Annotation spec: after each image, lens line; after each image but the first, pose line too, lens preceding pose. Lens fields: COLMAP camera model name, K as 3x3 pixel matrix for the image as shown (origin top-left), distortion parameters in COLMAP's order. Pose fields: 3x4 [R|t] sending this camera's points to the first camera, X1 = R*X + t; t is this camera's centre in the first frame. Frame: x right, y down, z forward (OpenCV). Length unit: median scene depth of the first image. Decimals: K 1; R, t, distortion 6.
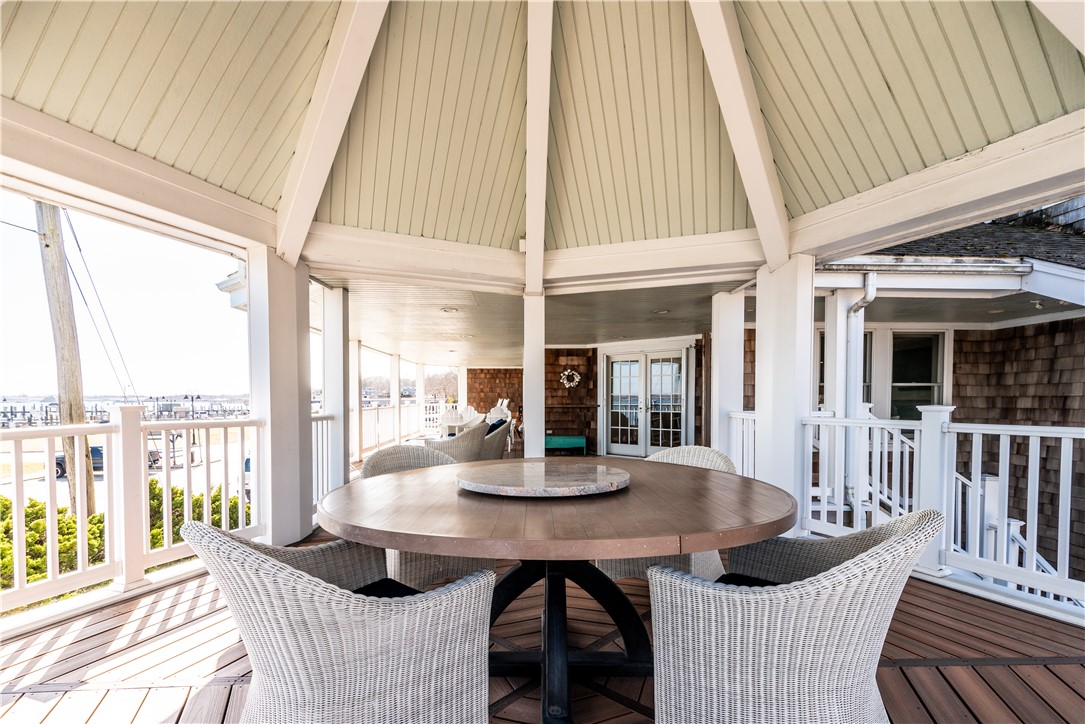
lens RADIAL K [[502.4, 0, 541.0], [0, 502.4, 414.6], [0, 0, 1]] dist [0.002028, 0.000177]
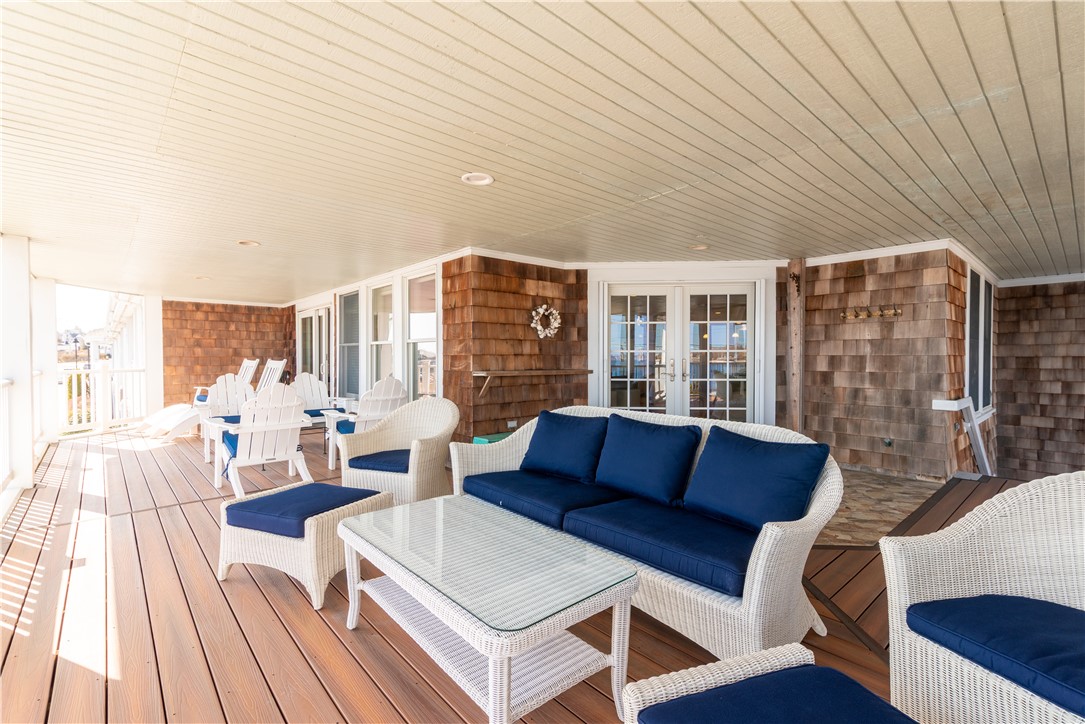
lens RADIAL K [[485.6, 0, 538.8], [0, 485.6, 365.6], [0, 0, 1]] dist [0.015188, -0.000416]
pose [[0.774948, -0.009056, 0.631960, -0.278059], [0.019410, 0.999767, -0.009475, -0.019964], [-0.631726, 0.019609, 0.774943, 0.606690]]
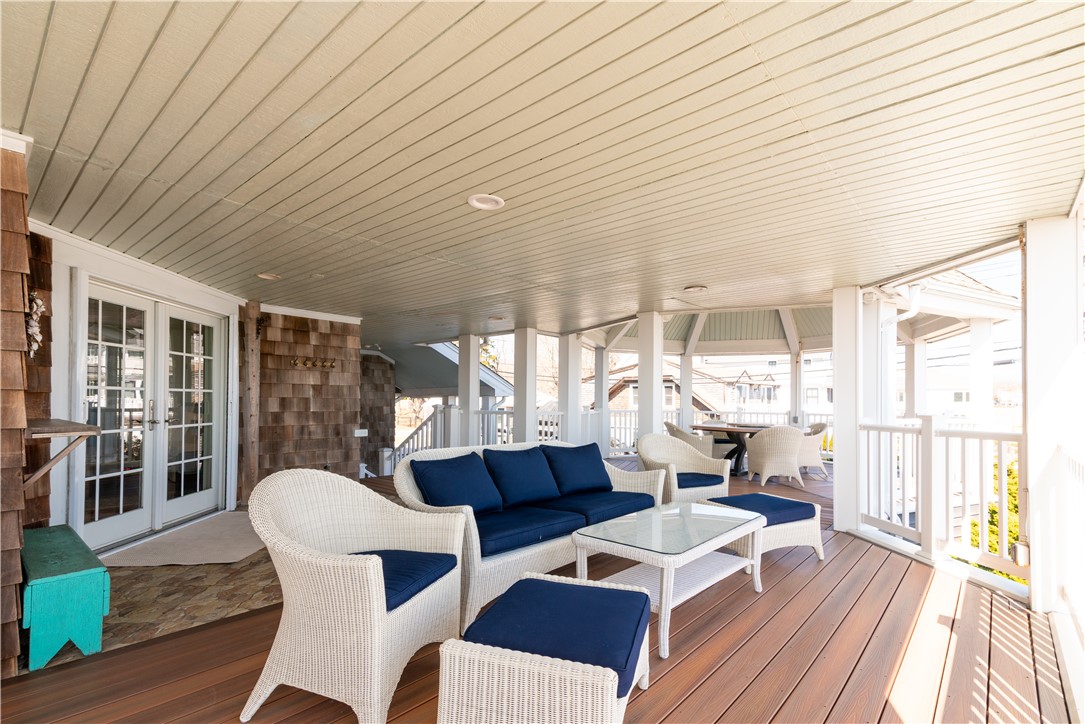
lens RADIAL K [[488.7, 0, 541.0], [0, 488.7, 398.7], [0, 0, 1]] dist [0.000655, 0.000062]
pose [[-0.719083, -0.000246, 0.694924, -0.324526], [0.015293, 0.999752, 0.016178, -0.032568], [-0.694756, 0.022261, -0.718901, 1.009405]]
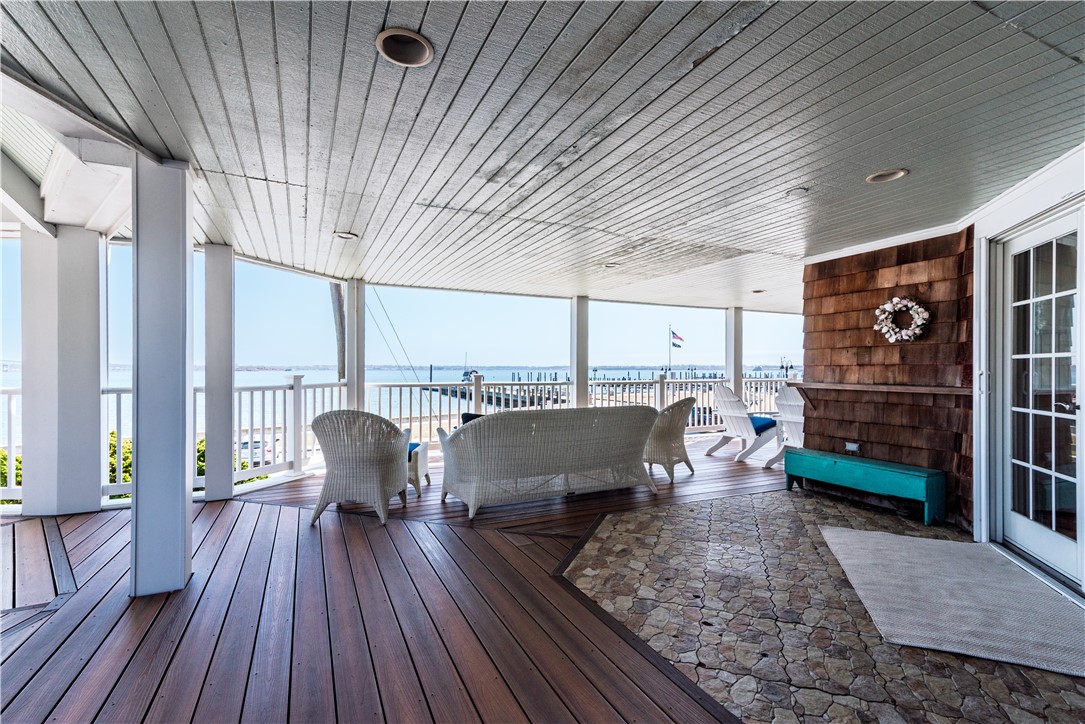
lens RADIAL K [[497.8, 0, 541.2], [0, 497.8, 373.8], [0, 0, 1]] dist [0.018546, 0.000095]
pose [[0.389251, 0.012277, -0.921050, 0.315620], [-0.031541, 0.999502, -0.000007, -0.020201], [0.920592, 0.029053, 0.389445, 0.589971]]
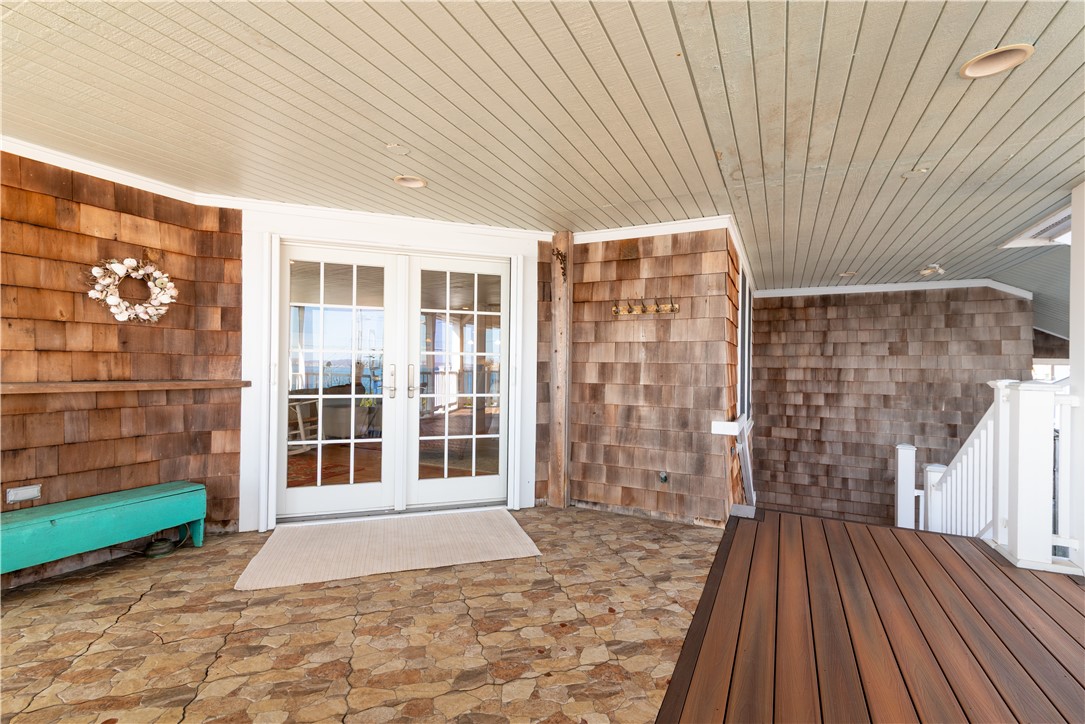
lens RADIAL K [[486.0, 0, 543.1], [0, 486.0, 365.3], [0, 0, 1]] dist [0.013891, 0.000140]
pose [[0.480527, 0.010655, 0.876915, -0.075591], [0.013863, 0.999709, -0.019743, -0.020398], [-0.876870, 0.021644, 0.480240, 0.665712]]
